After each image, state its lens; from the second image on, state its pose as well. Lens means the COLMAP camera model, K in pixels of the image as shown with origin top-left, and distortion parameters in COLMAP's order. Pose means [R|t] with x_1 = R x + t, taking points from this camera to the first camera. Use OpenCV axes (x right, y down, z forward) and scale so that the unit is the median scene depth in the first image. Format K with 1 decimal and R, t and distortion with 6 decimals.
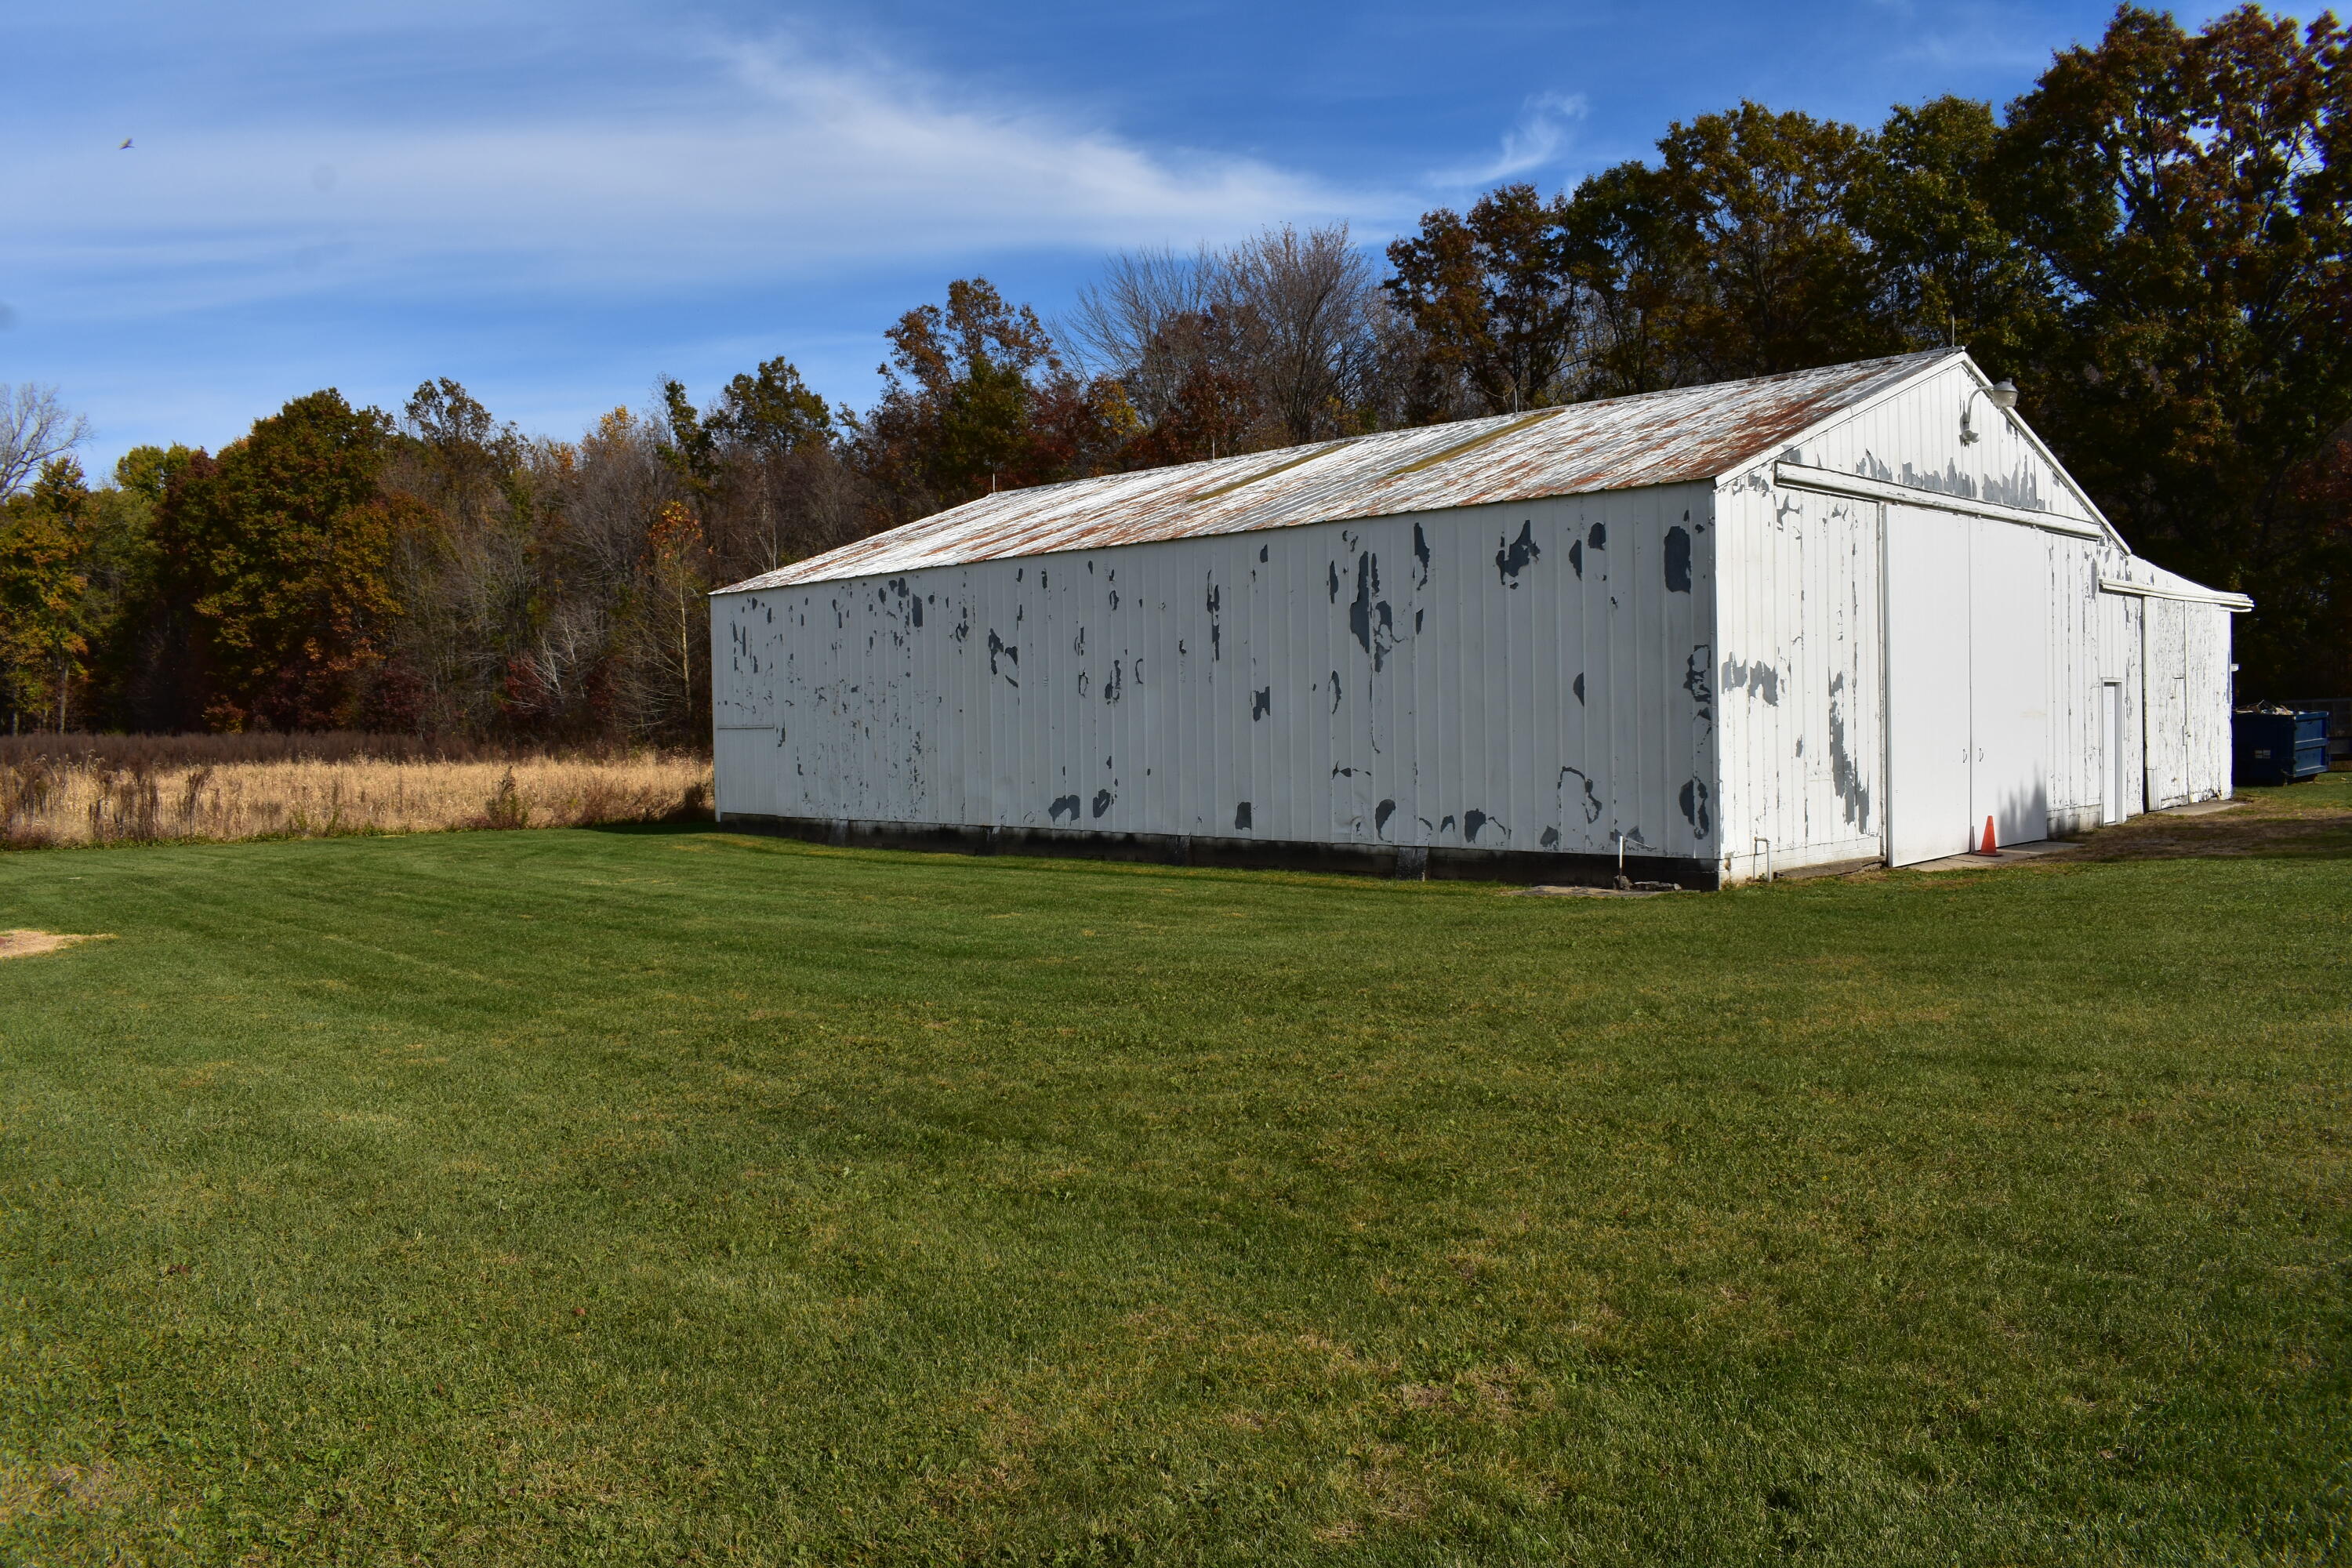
lens RADIAL K [[1839.6, 0, 1176.0], [0, 1839.6, 784.0], [0, 0, 1]] dist [-0.098938, -0.000337]
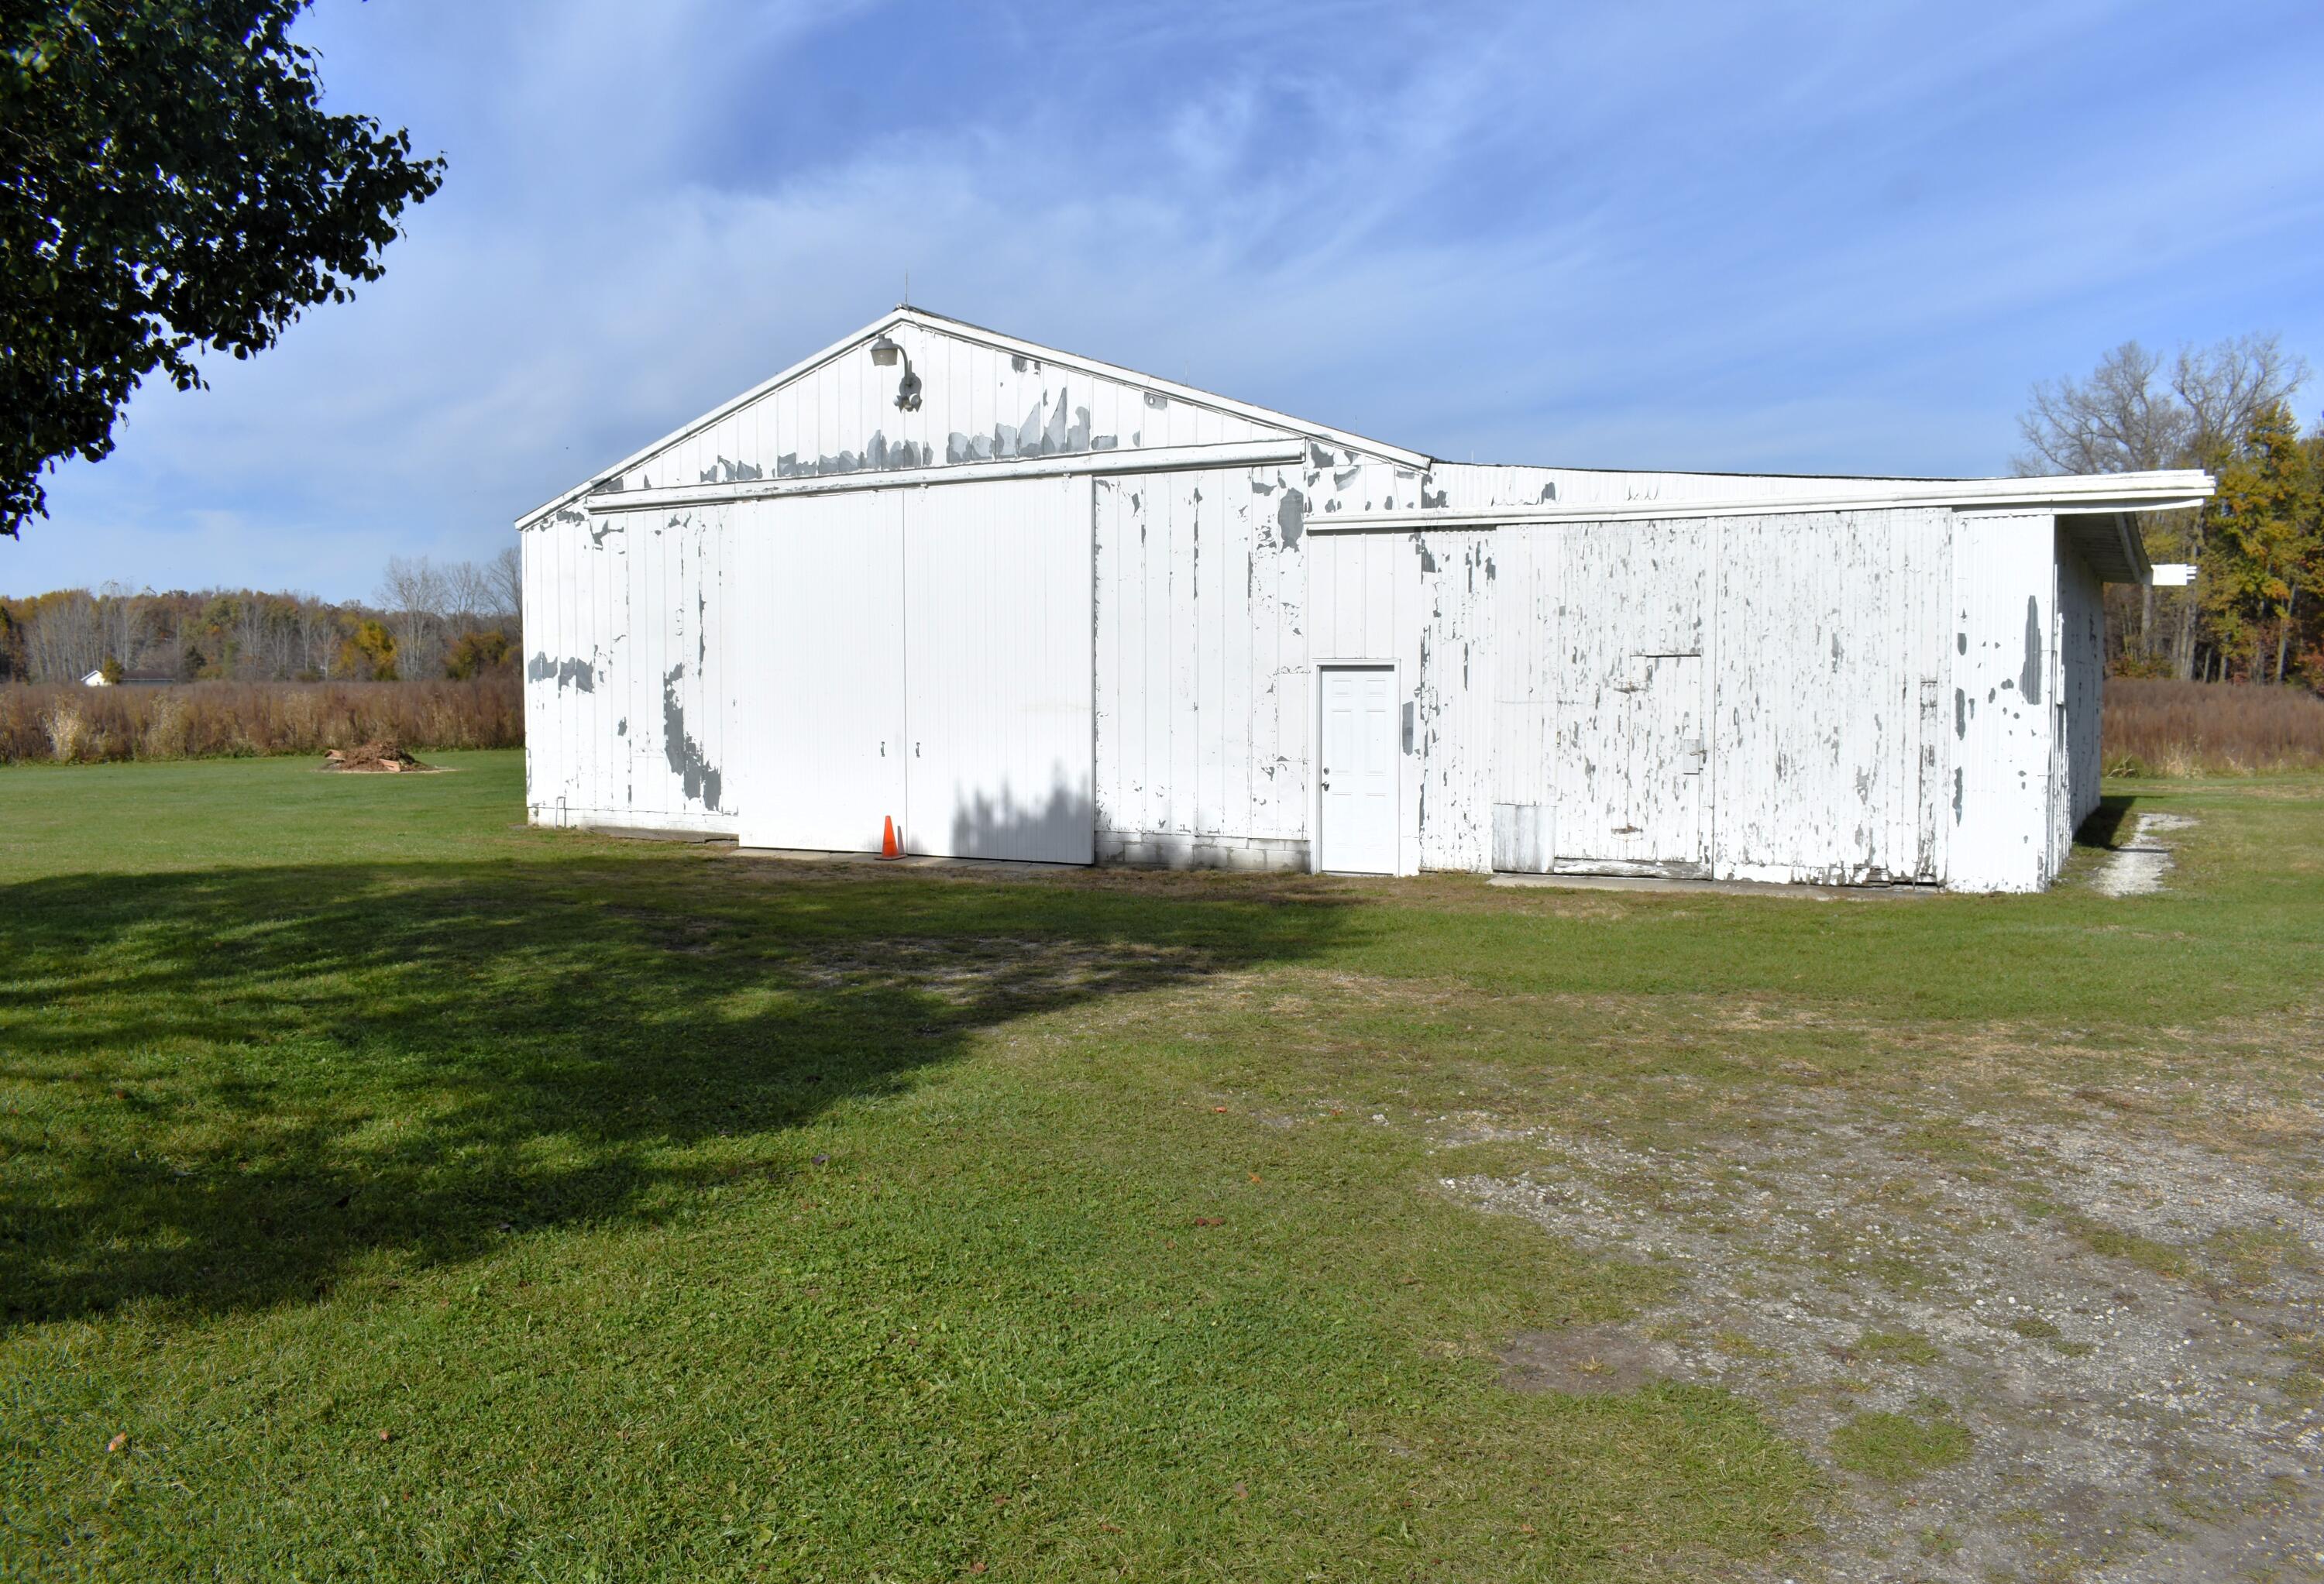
lens RADIAL K [[1868.5, 0, 1162.0], [0, 1868.5, 792.0], [0, 0, 1]] dist [-0.089713, 0.003490]
pose [[0.276252, 0.073160, -0.958297, 1.573395], [-0.037489, 0.997160, 0.065320, -0.069063], [0.960354, 0.017881, 0.278210, 0.973955]]
